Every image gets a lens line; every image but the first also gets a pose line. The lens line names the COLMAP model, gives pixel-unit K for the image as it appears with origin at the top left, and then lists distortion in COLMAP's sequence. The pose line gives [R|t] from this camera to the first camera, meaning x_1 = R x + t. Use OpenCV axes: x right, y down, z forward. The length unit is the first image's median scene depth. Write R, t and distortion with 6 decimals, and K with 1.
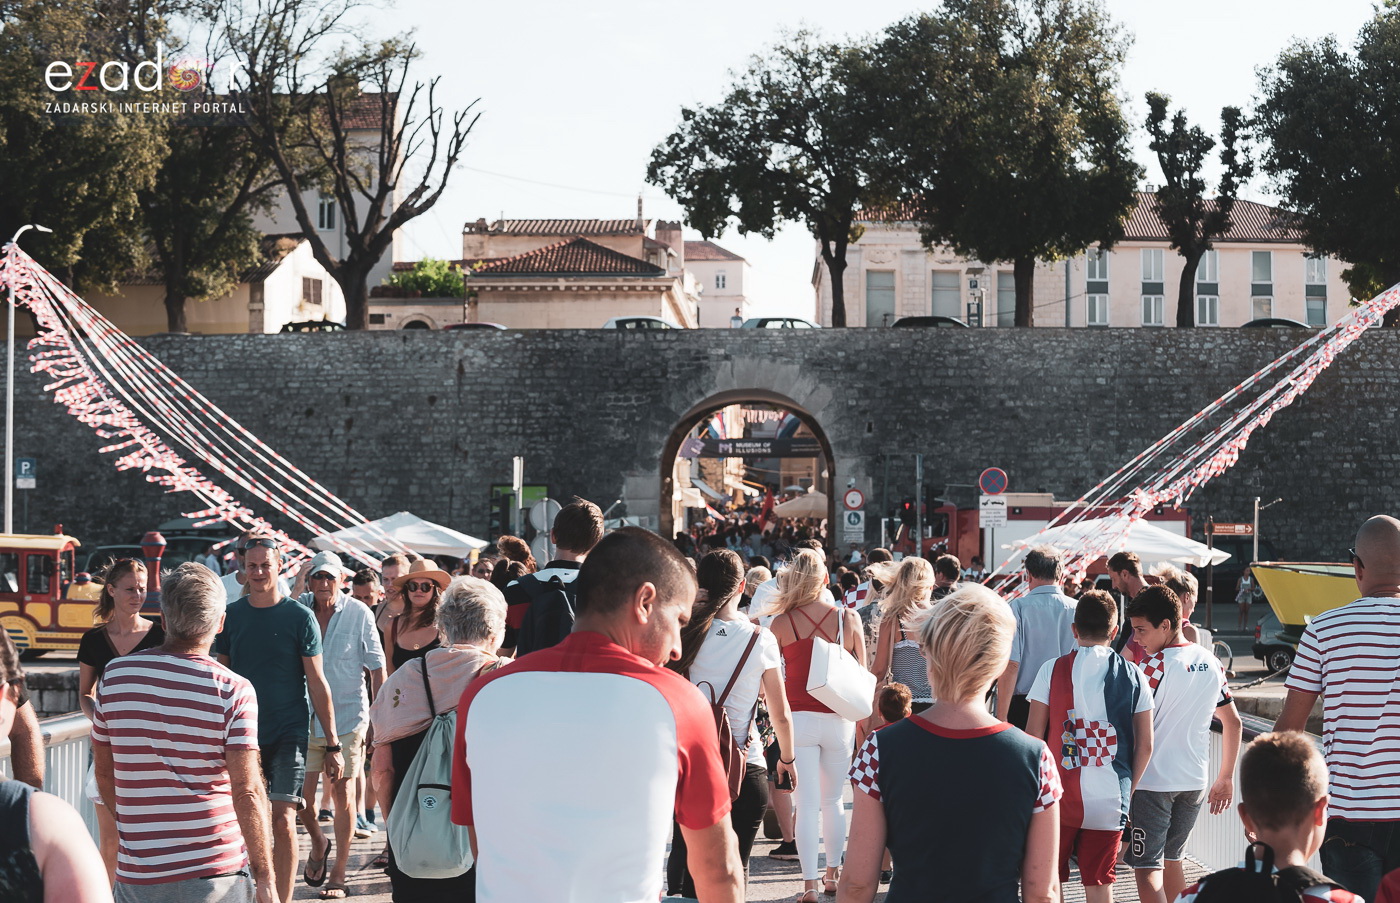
lens RADIAL K [[2863.6, 0, 697.2], [0, 2863.6, 452.8], [0, 0, 1]] dist [0.088019, 0.000000]
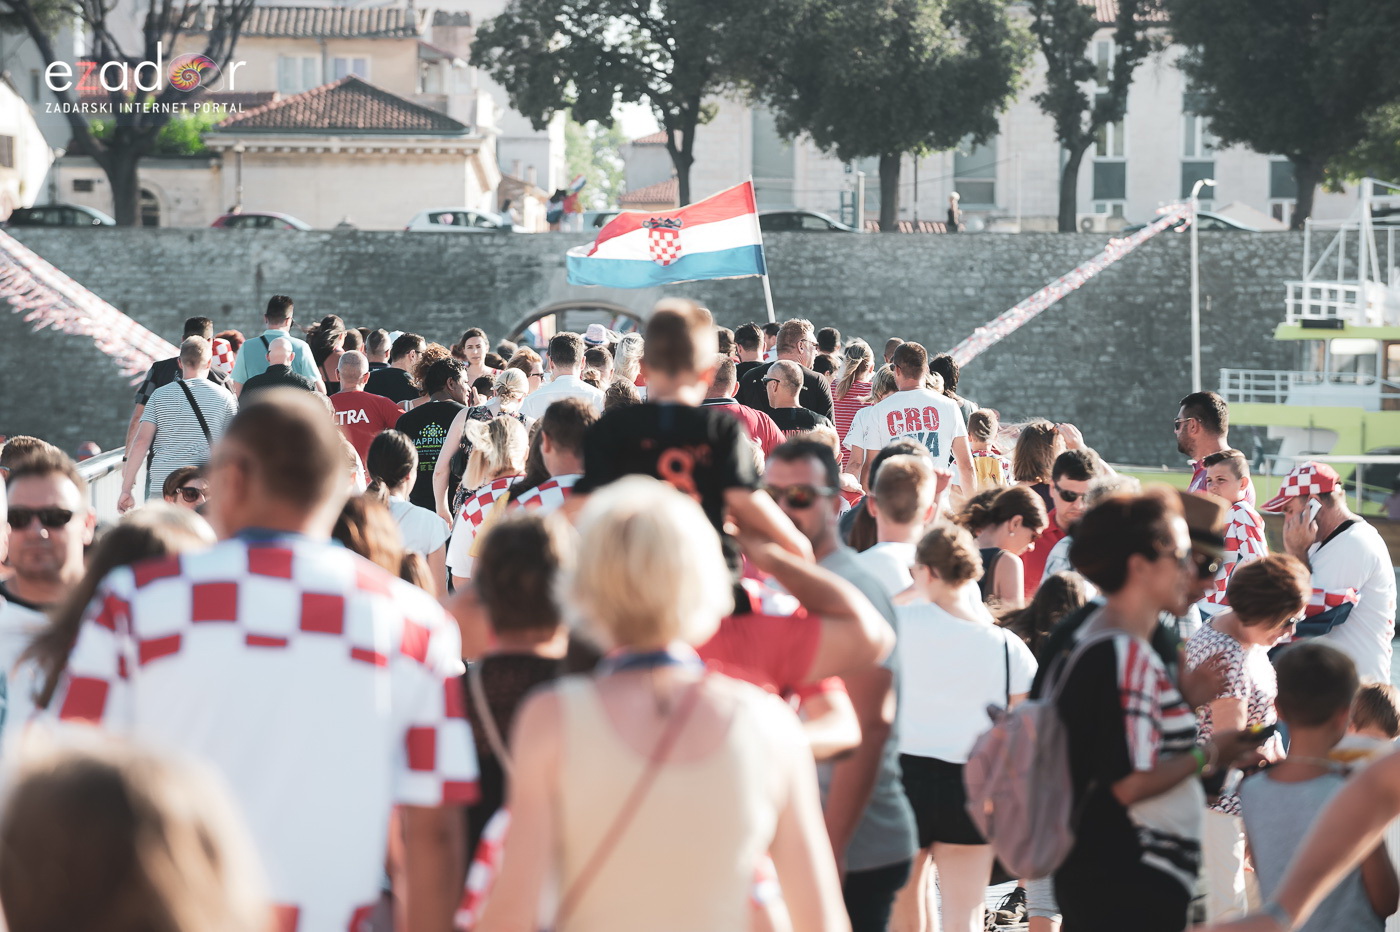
lens RADIAL K [[8063.8, 0, 697.1], [0, 8063.8, 469.9], [0, 0, 1]] dist [2.714068, 0.000000]
pose [[0.999253, -0.000964, 0.038634, -0.045000], [0.000286, 0.999846, 0.017557, -0.013054], [-0.038644, -0.017532, 0.999099, -1.535162]]
